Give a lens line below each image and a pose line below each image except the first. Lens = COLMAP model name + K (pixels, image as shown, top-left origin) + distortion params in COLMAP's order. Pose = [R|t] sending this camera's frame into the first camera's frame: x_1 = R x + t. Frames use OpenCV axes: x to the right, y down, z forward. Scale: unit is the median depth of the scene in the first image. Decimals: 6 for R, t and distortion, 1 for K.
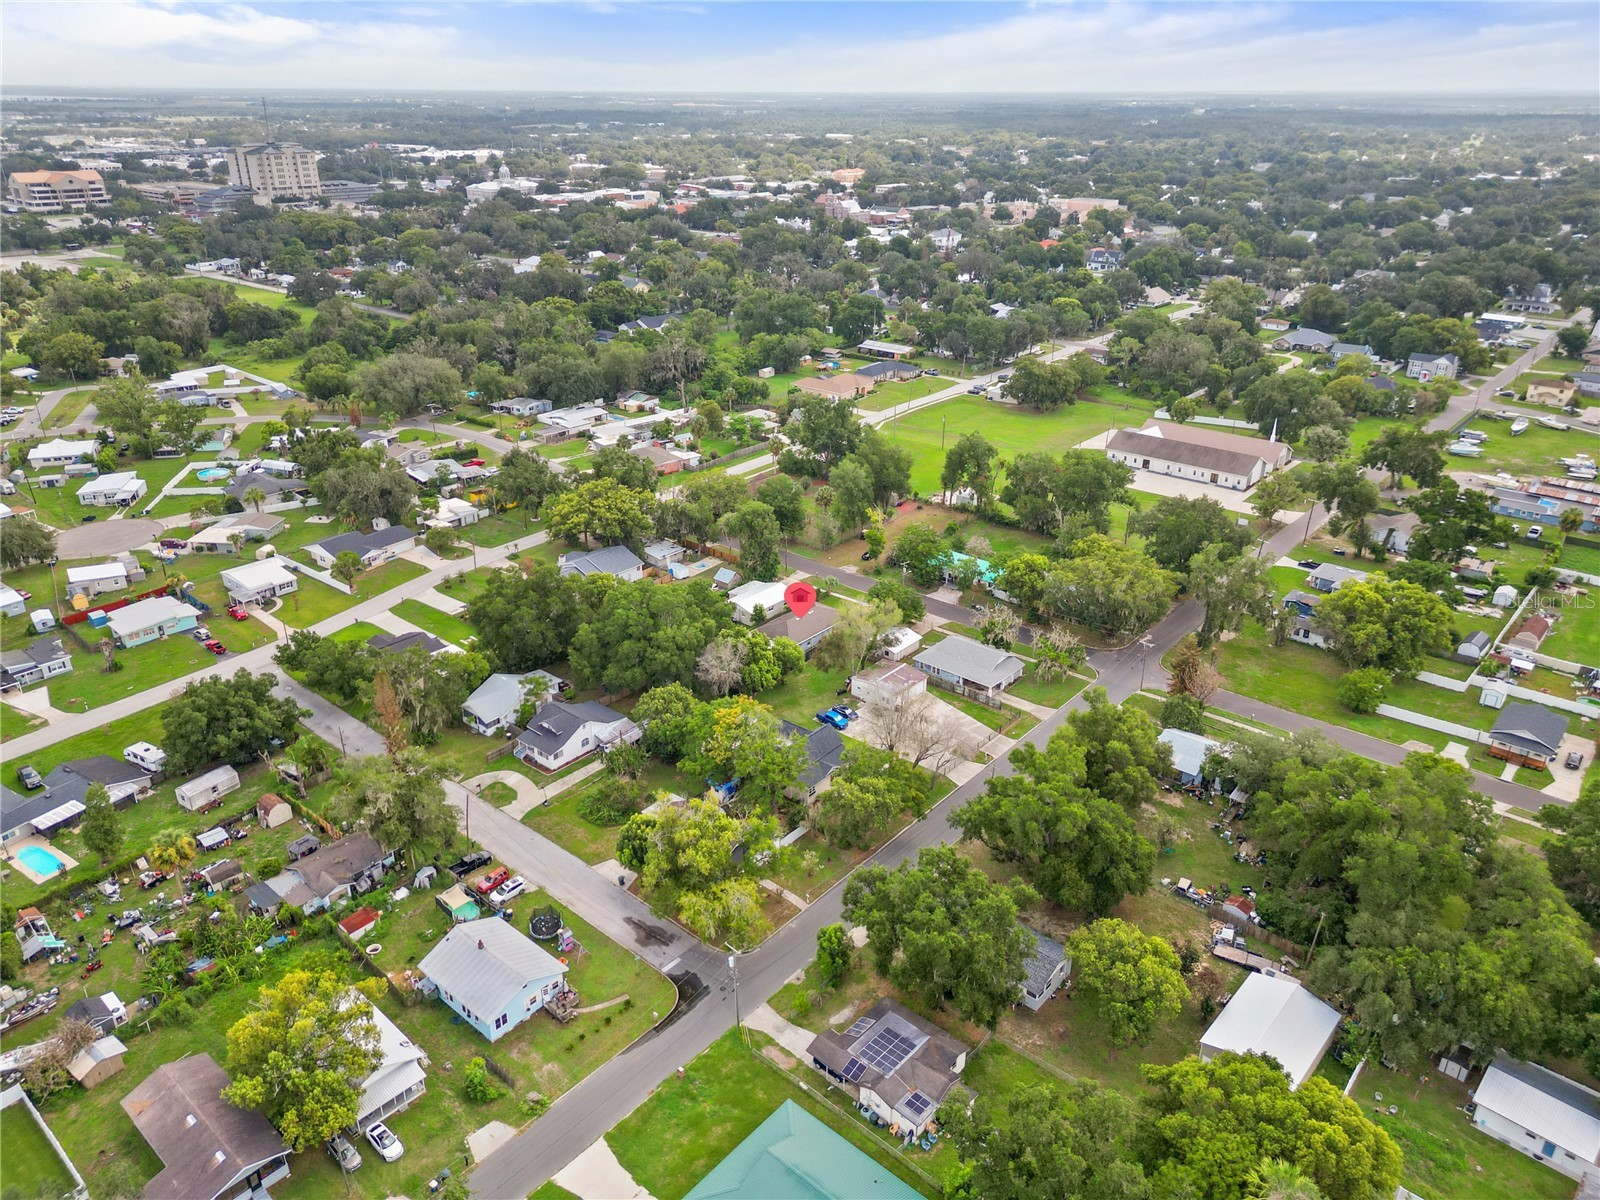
lens RADIAL K [[1123.9, 0, 796.7], [0, 1123.9, 598.9], [0, 0, 1]] dist [0.072744, -0.076788]
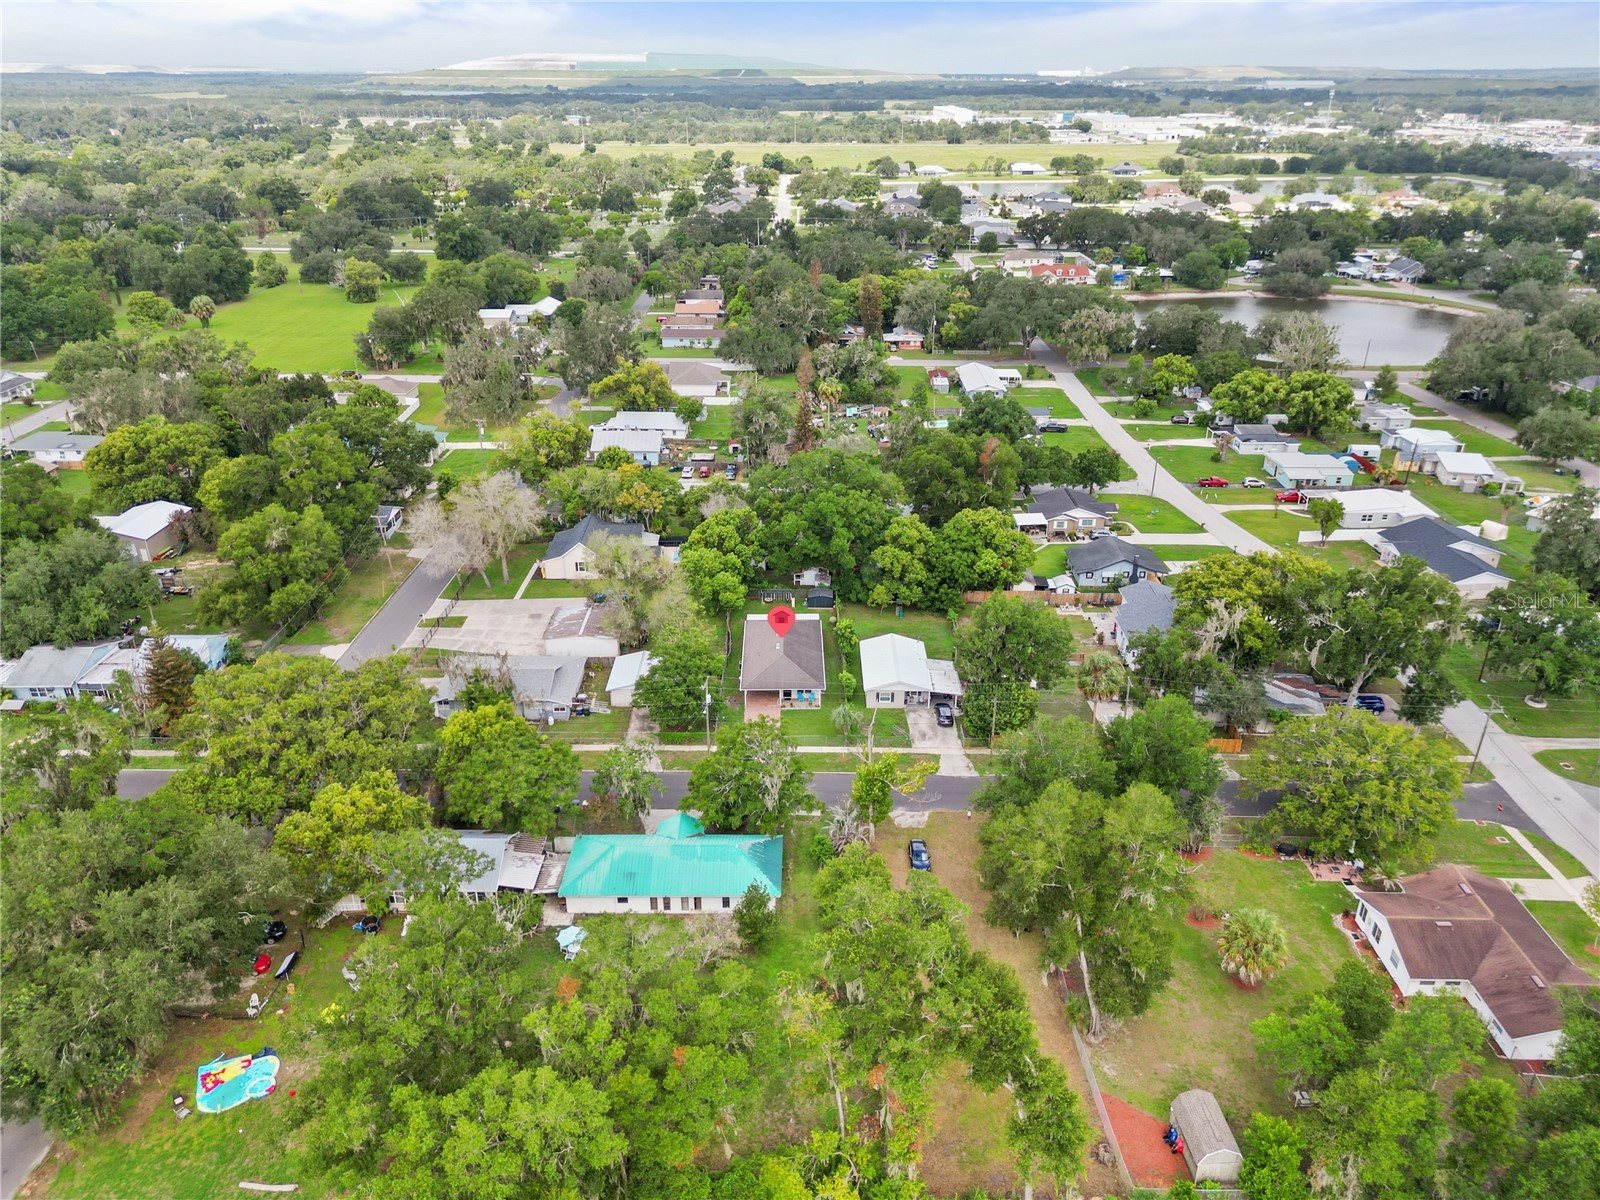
lens RADIAL K [[1123.9, 0, 796.7], [0, 1123.9, 598.9], [0, 0, 1]] dist [0.072744, -0.076788]
pose [[-0.757086, 0.273739, -0.593201, 0.344113], [-0.268069, 0.697868, 0.664168, -0.397447], [0.595784, 0.661851, -0.454966, 1.144995]]
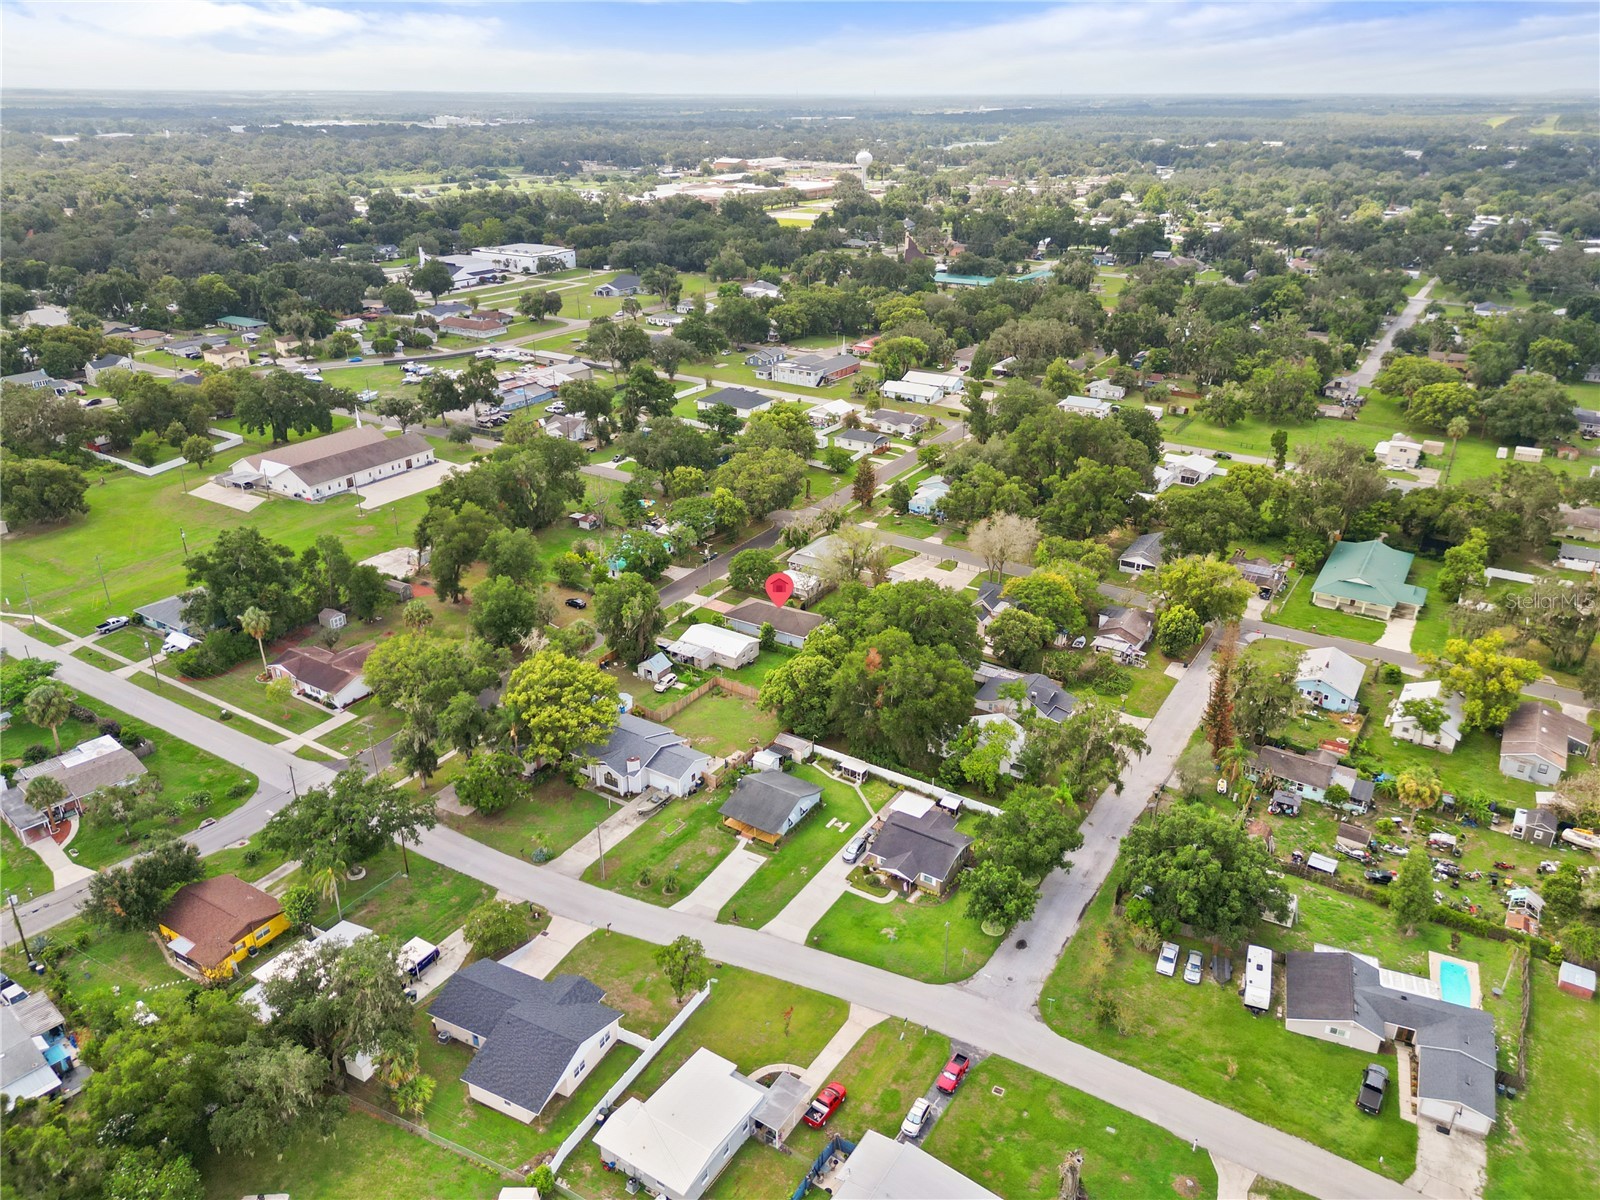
lens RADIAL K [[1123.9, 0, 796.7], [0, 1123.9, 598.9], [0, 0, 1]] dist [0.072744, -0.076788]
pose [[-0.151141, -0.405557, 0.901488, -0.801527], [0.403316, 0.807306, 0.430806, -0.372752], [-0.902493, 0.428697, 0.041550, 0.830904]]
